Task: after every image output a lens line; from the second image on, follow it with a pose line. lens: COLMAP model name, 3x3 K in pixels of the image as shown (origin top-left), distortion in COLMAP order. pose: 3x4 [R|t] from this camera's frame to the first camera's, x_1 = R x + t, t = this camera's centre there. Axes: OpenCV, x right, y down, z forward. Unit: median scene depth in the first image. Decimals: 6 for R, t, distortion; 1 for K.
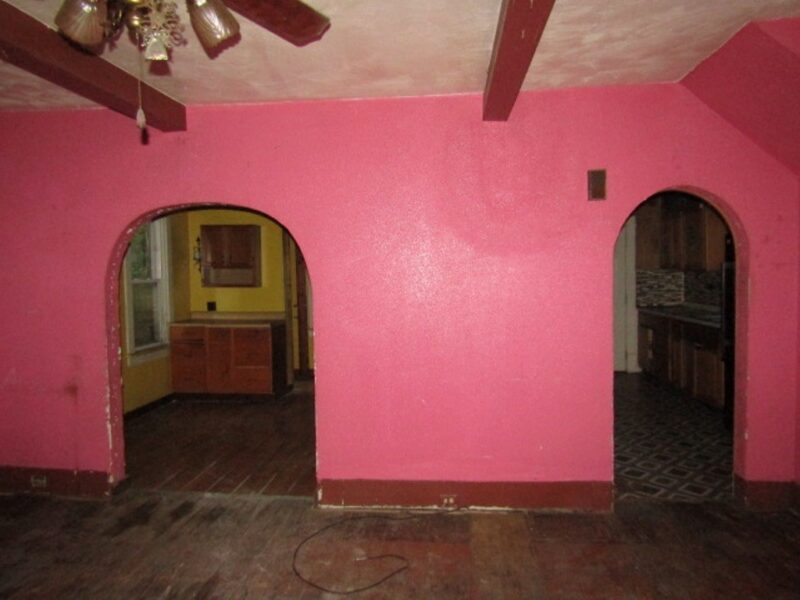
lens RADIAL K [[561.2, 0, 395.3], [0, 561.2, 302.7], [0, 0, 1]] dist [-0.015603, -0.000942]
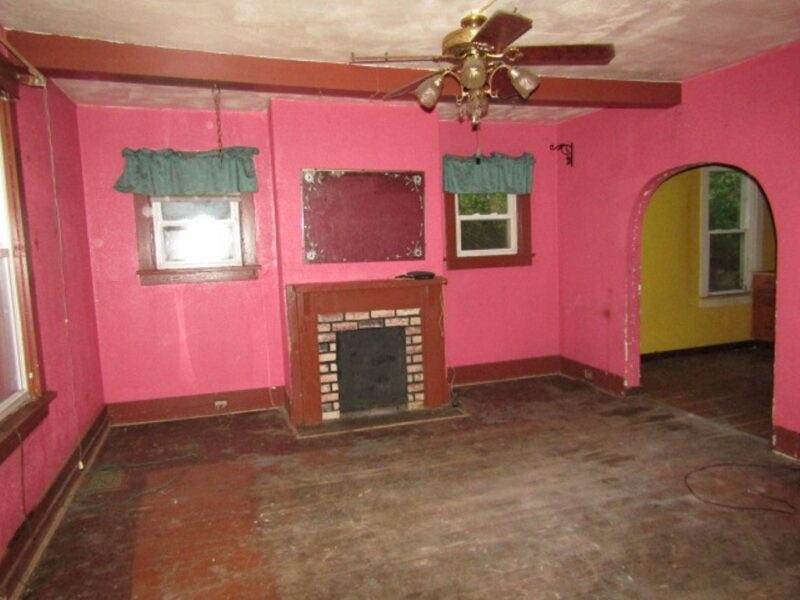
lens RADIAL K [[561.2, 0, 395.3], [0, 561.2, 302.7], [0, 0, 1]] dist [-0.015603, -0.000942]
pose [[0.398044, 0.091123, -0.912829, 0.474824], [-0.009893, 0.995423, 0.095053, 0.003515], [0.917313, -0.028804, 0.397124, -0.028866]]
